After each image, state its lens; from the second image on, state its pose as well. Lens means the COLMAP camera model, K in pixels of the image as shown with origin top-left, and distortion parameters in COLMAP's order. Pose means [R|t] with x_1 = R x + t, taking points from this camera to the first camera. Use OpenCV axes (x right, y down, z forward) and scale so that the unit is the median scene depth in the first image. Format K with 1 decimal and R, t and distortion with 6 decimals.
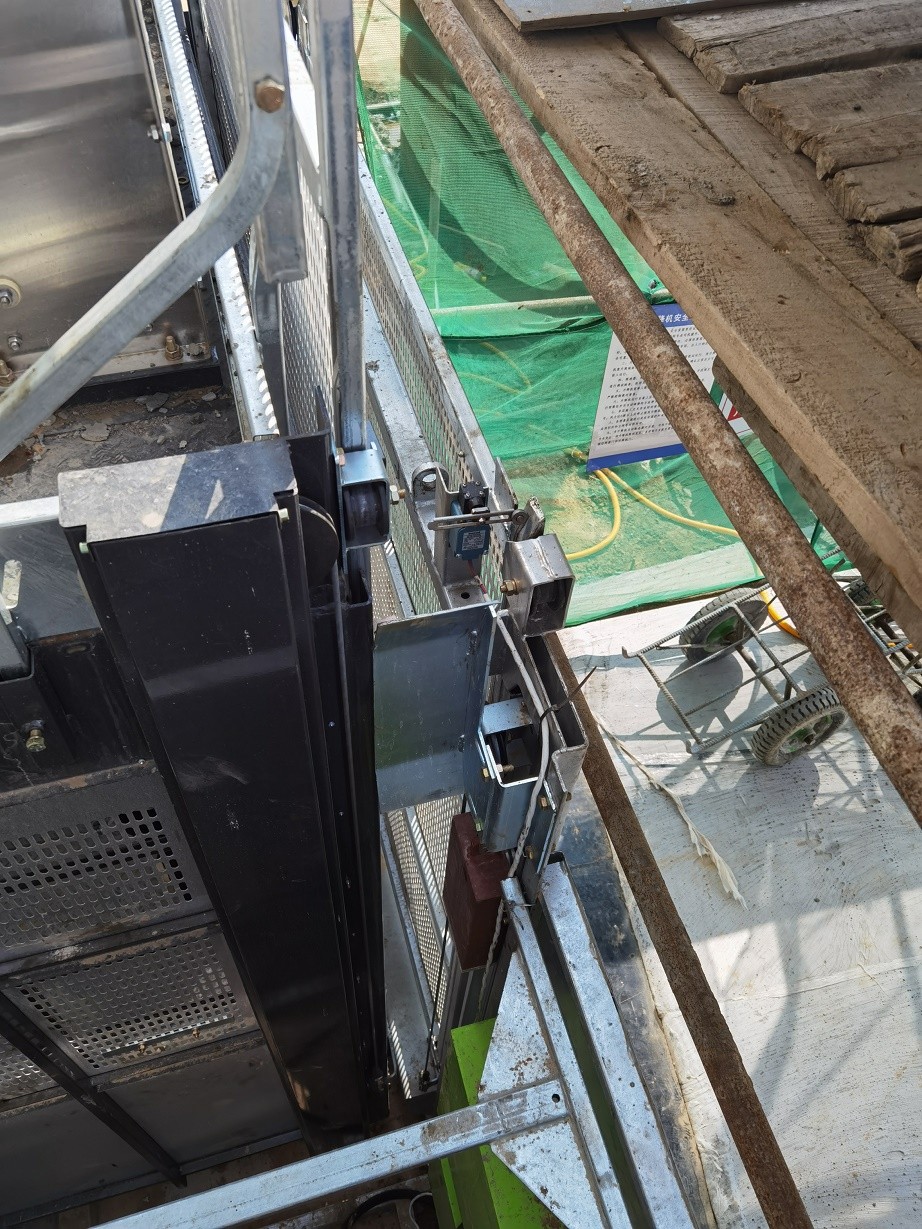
lens RADIAL K [[973.6, 0, 460.8], [0, 973.6, 612.0], [0, 0, 1]] dist [0.012628, 0.005016]
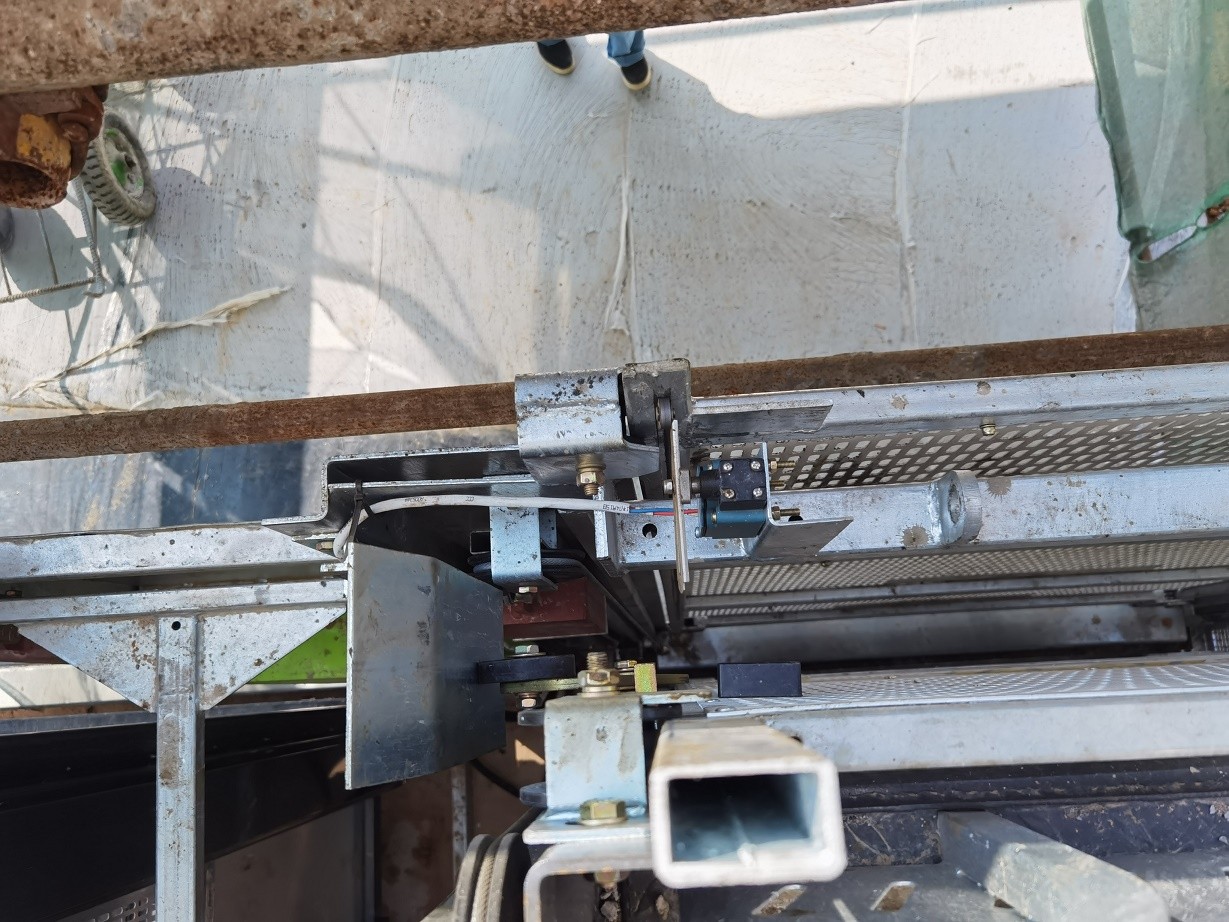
lens RADIAL K [[973.6, 0, 615.2], [0, 973.6, 463.9], [0, 0, 1]] dist [0.012628, 0.005016]
pose [[0.216838, -0.966305, 0.138691, 0.193092], [0.817956, 0.257391, 0.514488, 0.314751], [-0.532850, 0.001883, 0.846207, 0.037837]]
